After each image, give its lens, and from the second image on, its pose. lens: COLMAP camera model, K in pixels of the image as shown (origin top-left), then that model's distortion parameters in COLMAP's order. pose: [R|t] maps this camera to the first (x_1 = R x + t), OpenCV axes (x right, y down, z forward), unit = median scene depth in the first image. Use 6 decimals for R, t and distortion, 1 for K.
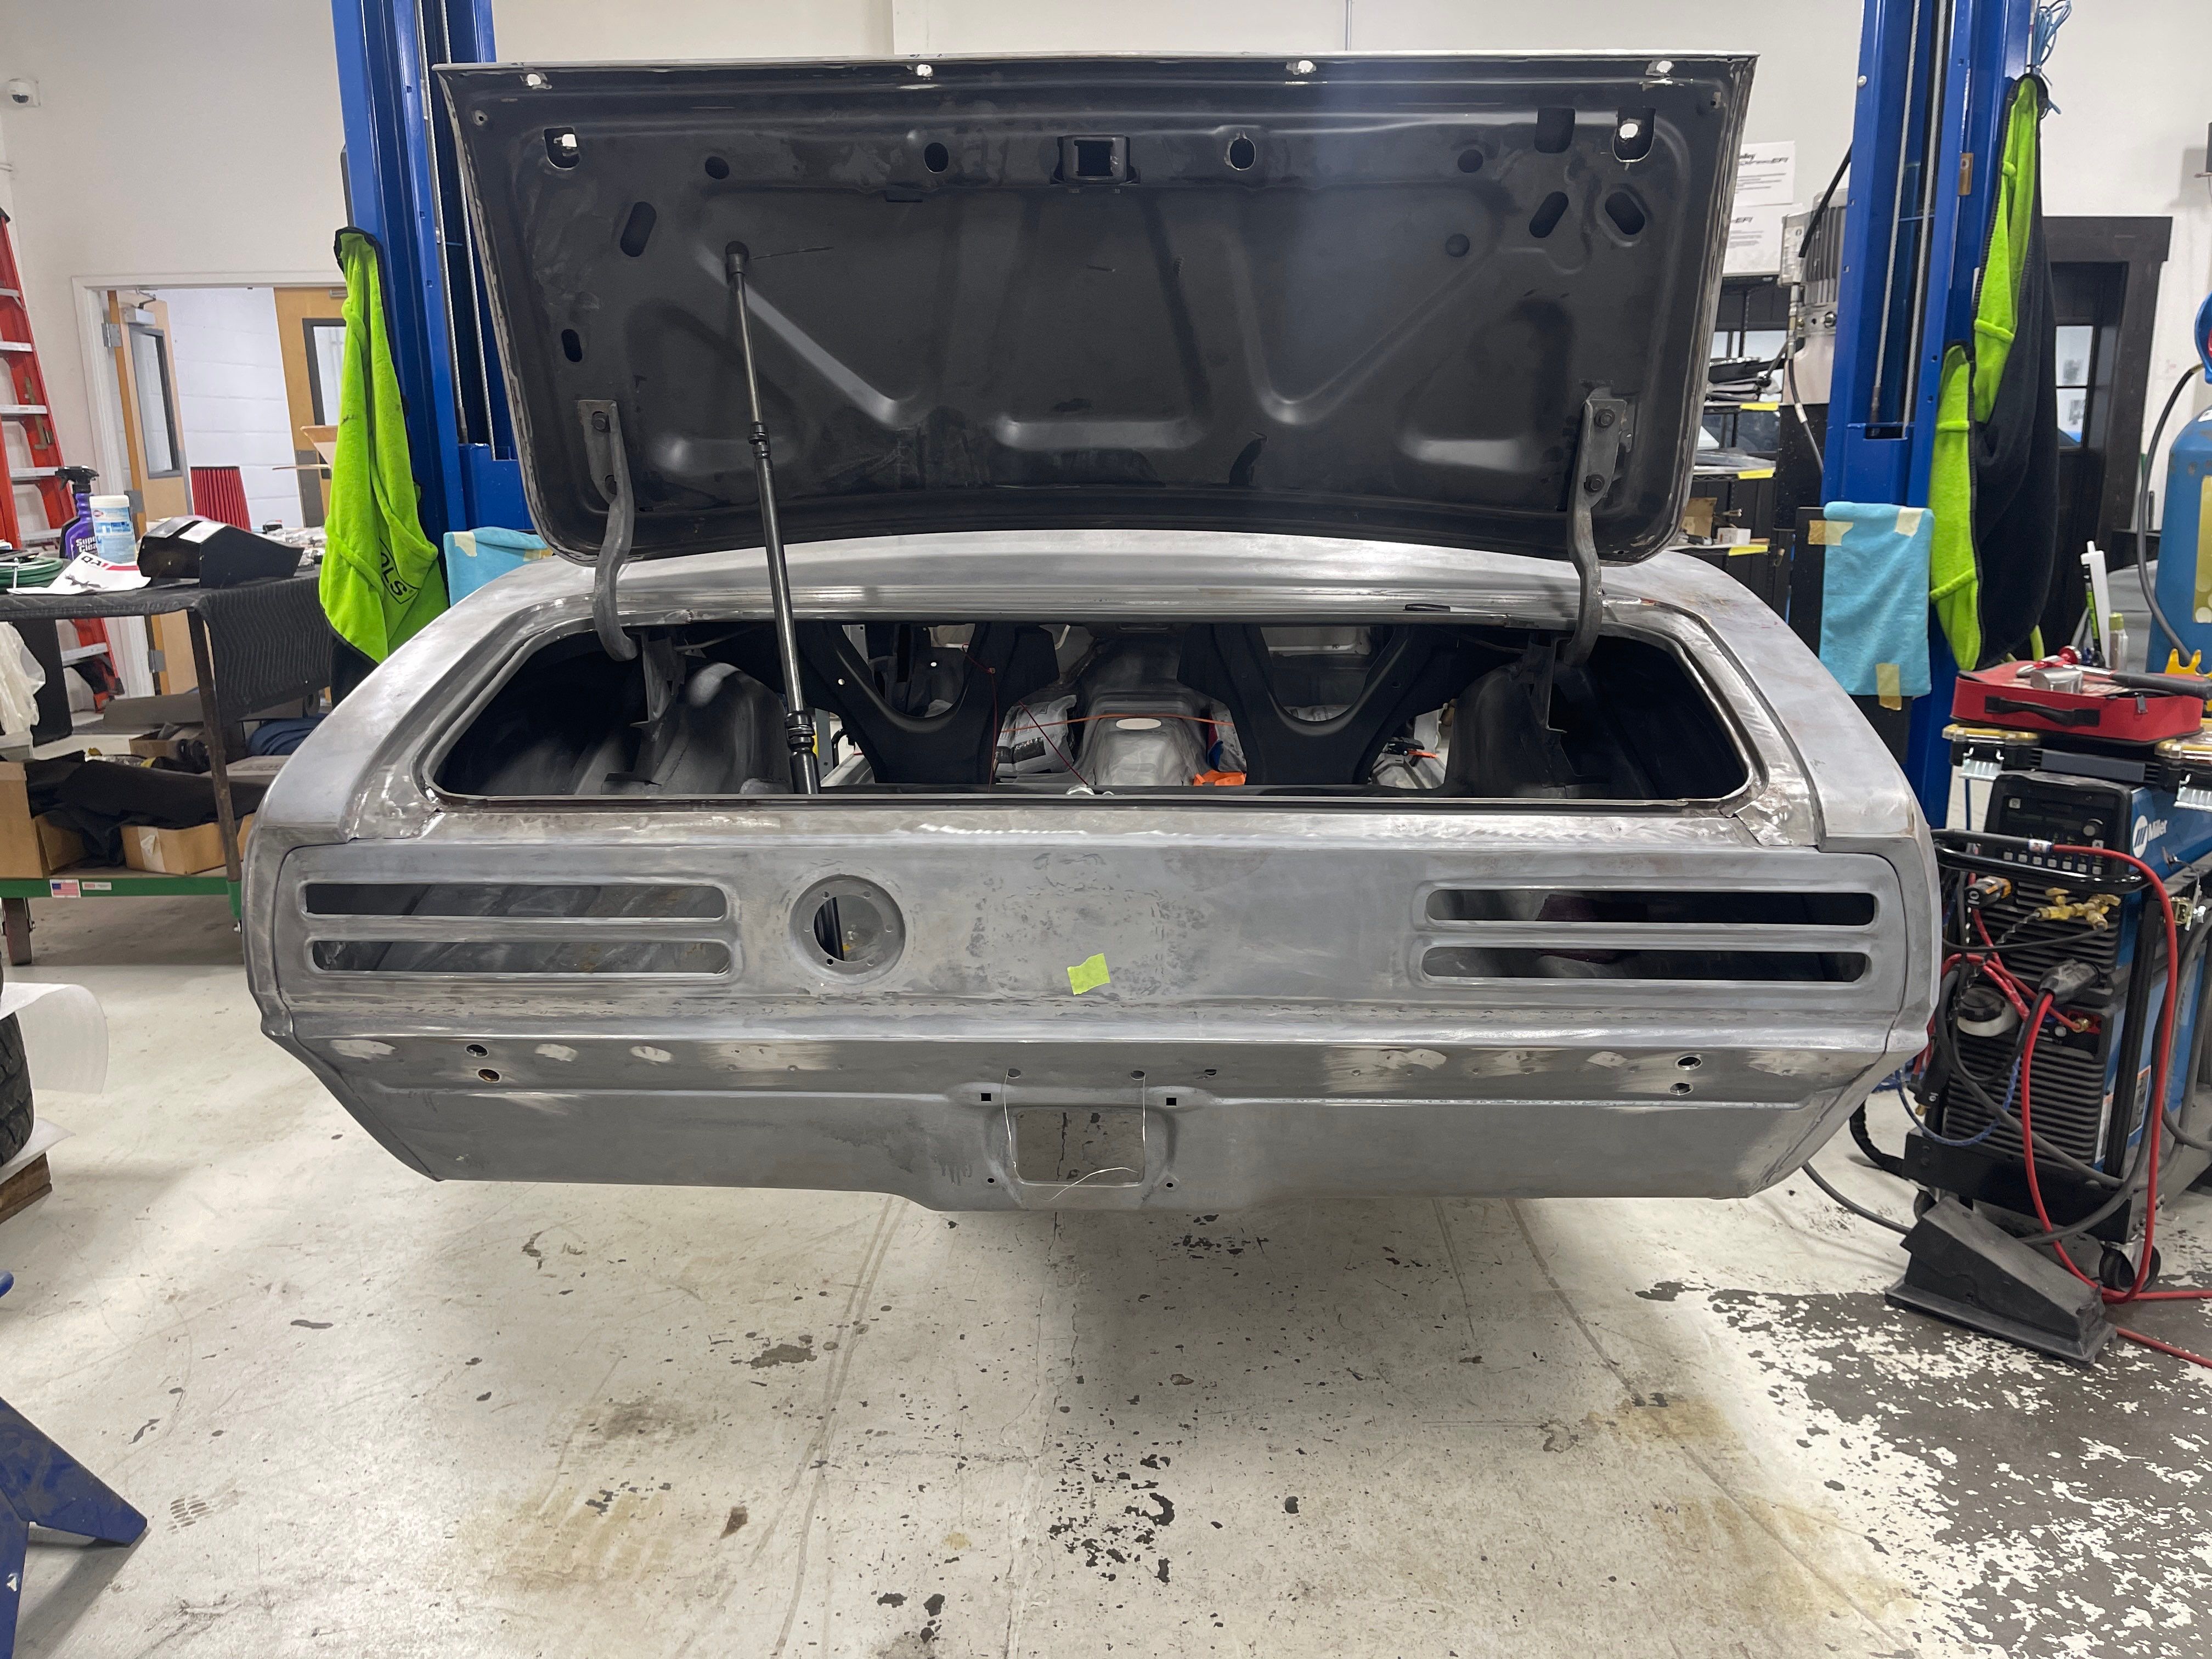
lens RADIAL K [[1675.7, 0, 1125.7], [0, 1675.7, 849.8], [0, 0, 1]] dist [0.069363, -0.099440]
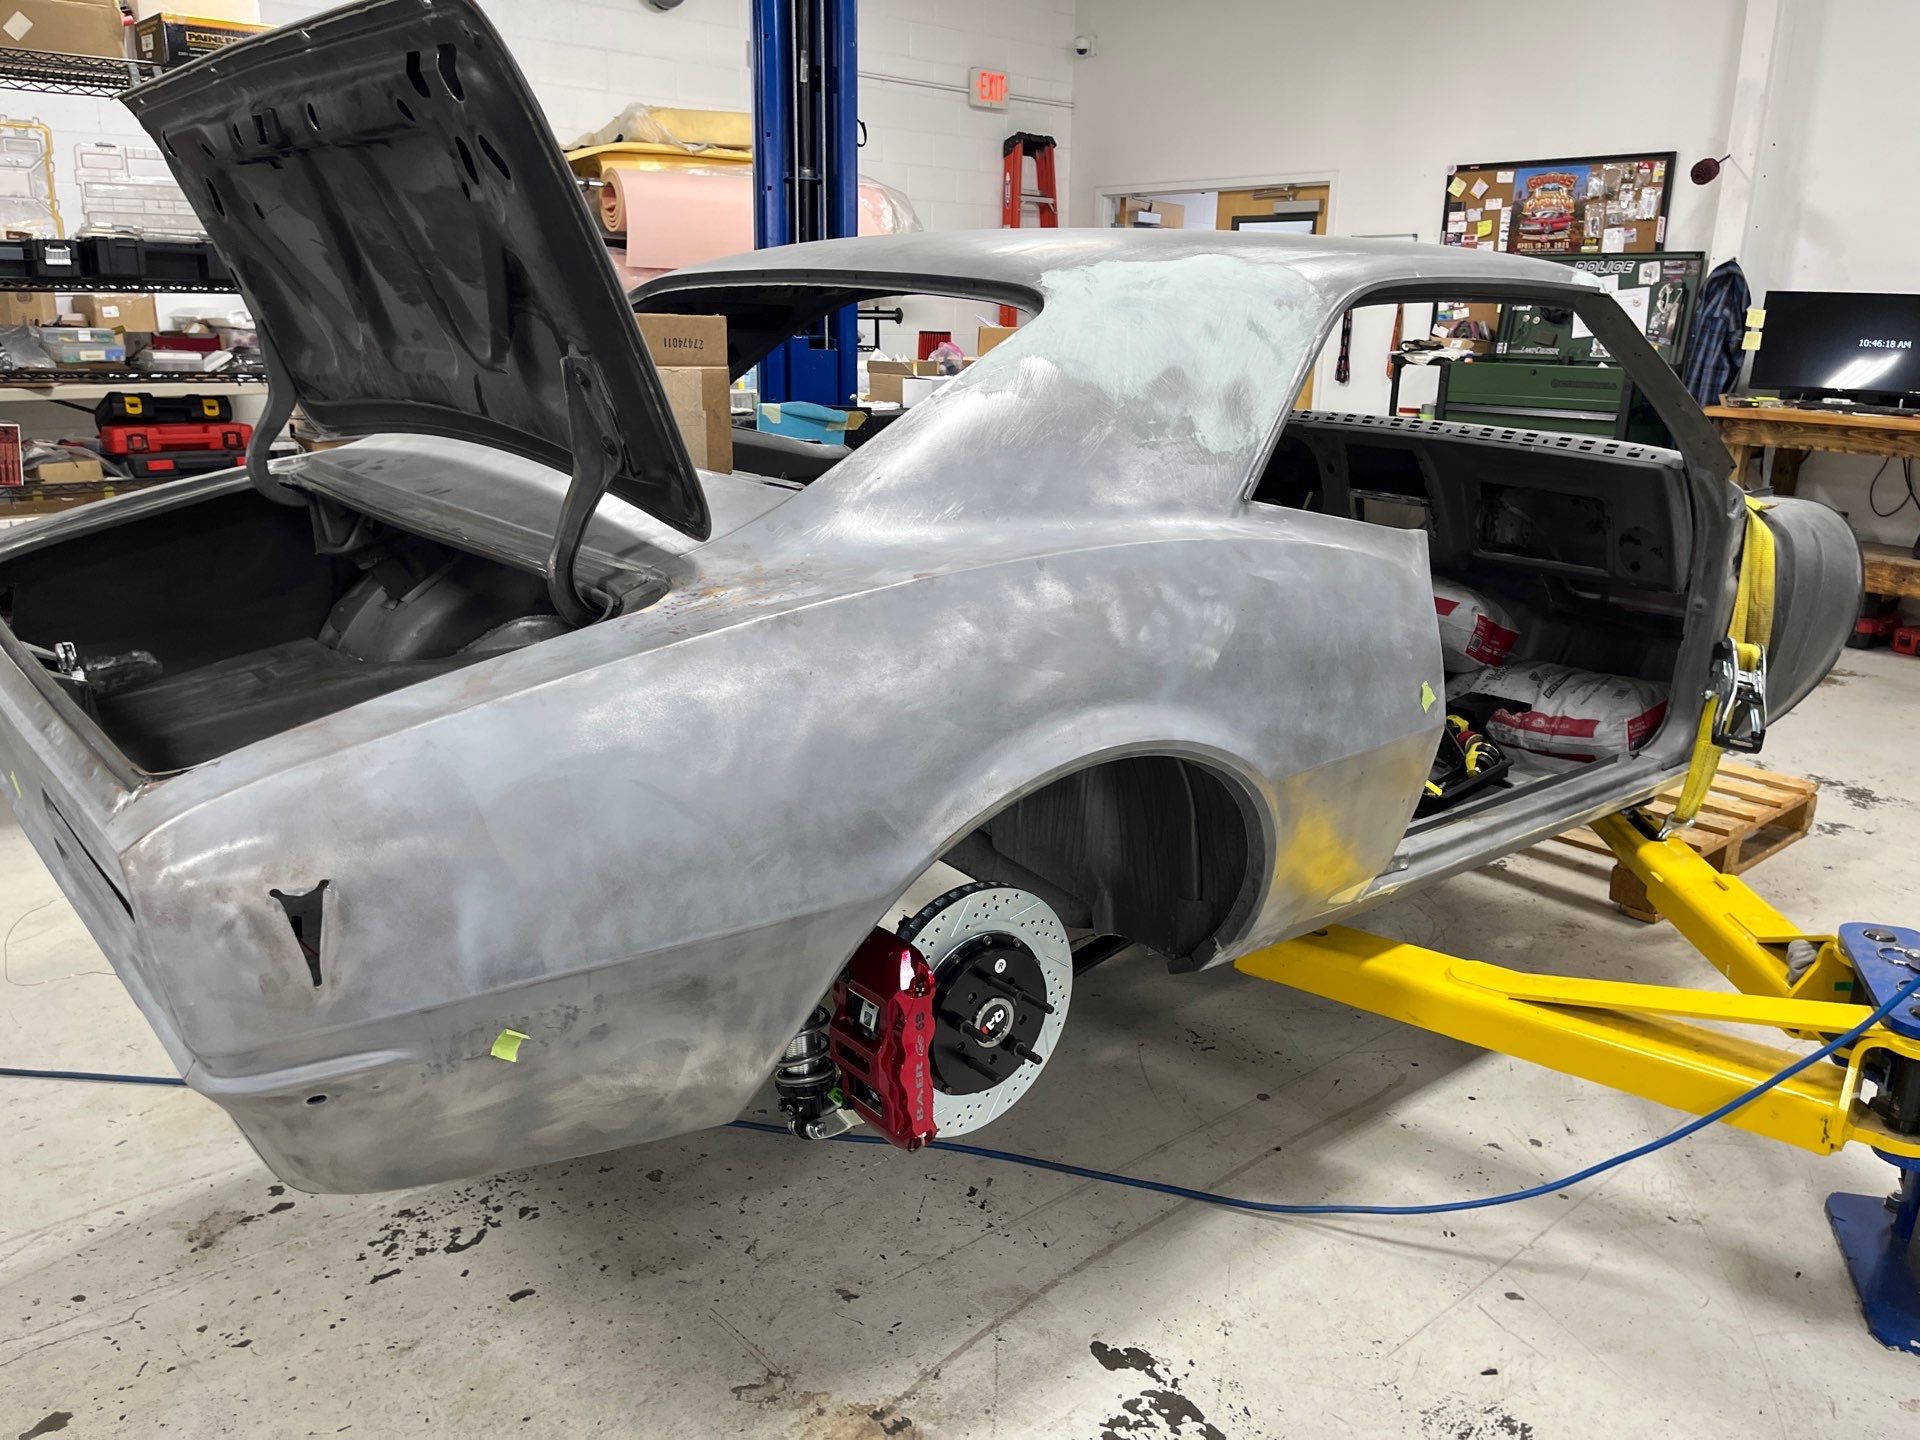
lens RADIAL K [[1455.1, 0, 967.9], [0, 1455.1, 744.0], [0, 0, 1]] dist [0.061918, -0.085611]
pose [[0.672026, 0.231232, -0.703500, 0.856997], [-0.201706, 0.971236, 0.126552, -0.133672], [0.712527, 0.056854, 0.699337, 0.508286]]
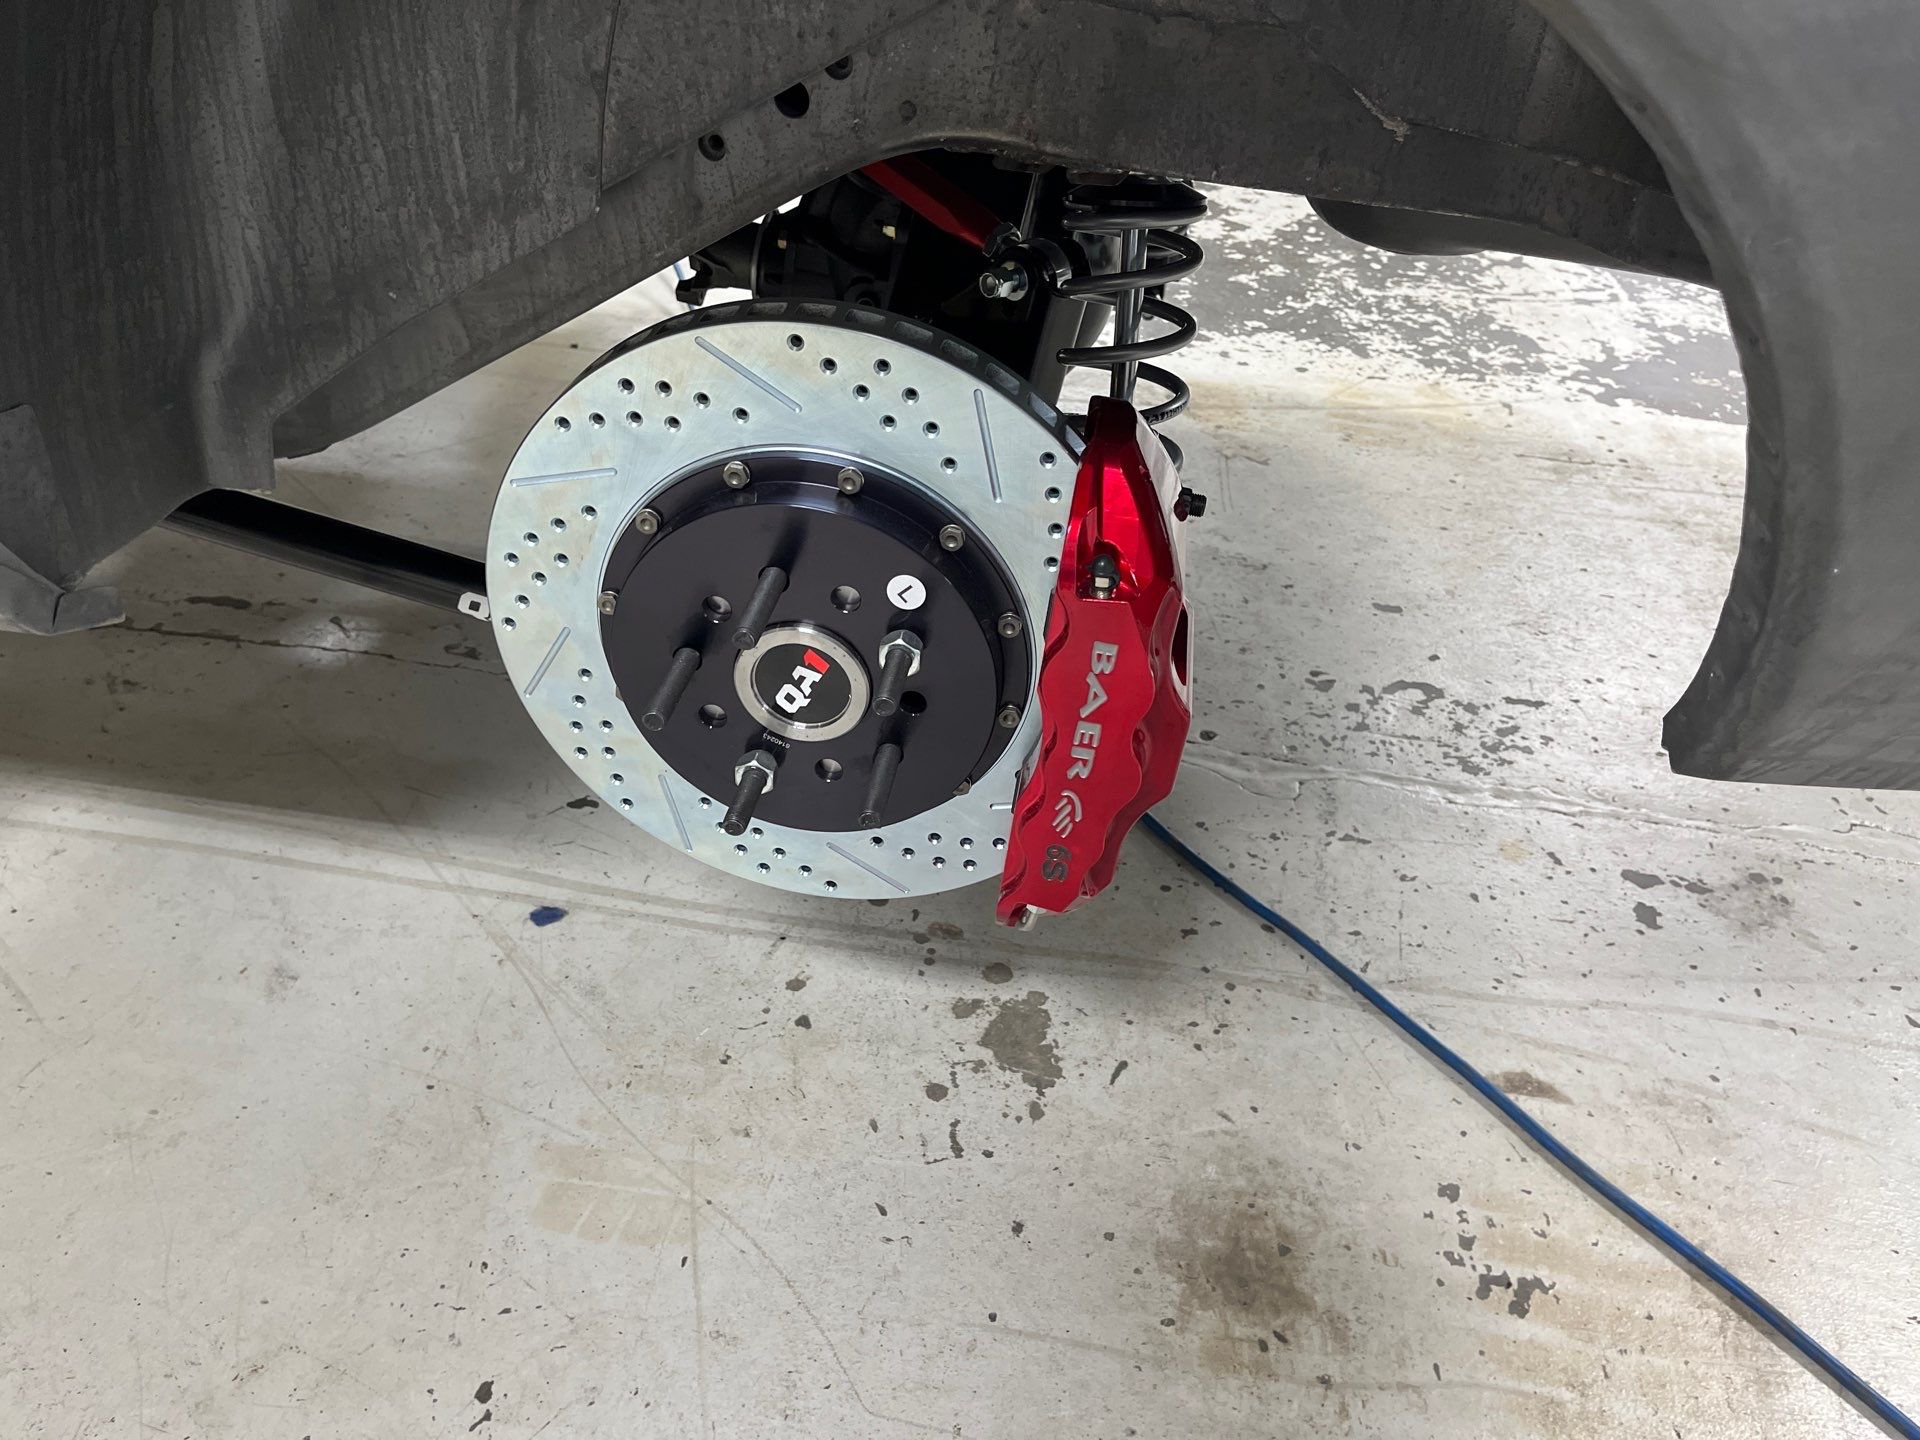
lens RADIAL K [[1454.5, 0, 977.1], [0, 1454.5, 737.6], [0, 0, 1]] dist [0.069363, -0.099440]
pose [[0.089483, -0.585234, 0.805912, -0.588865], [0.150776, 0.807792, 0.569859, -0.040838], [-0.984510, 0.070519, 0.160523, 1.070717]]
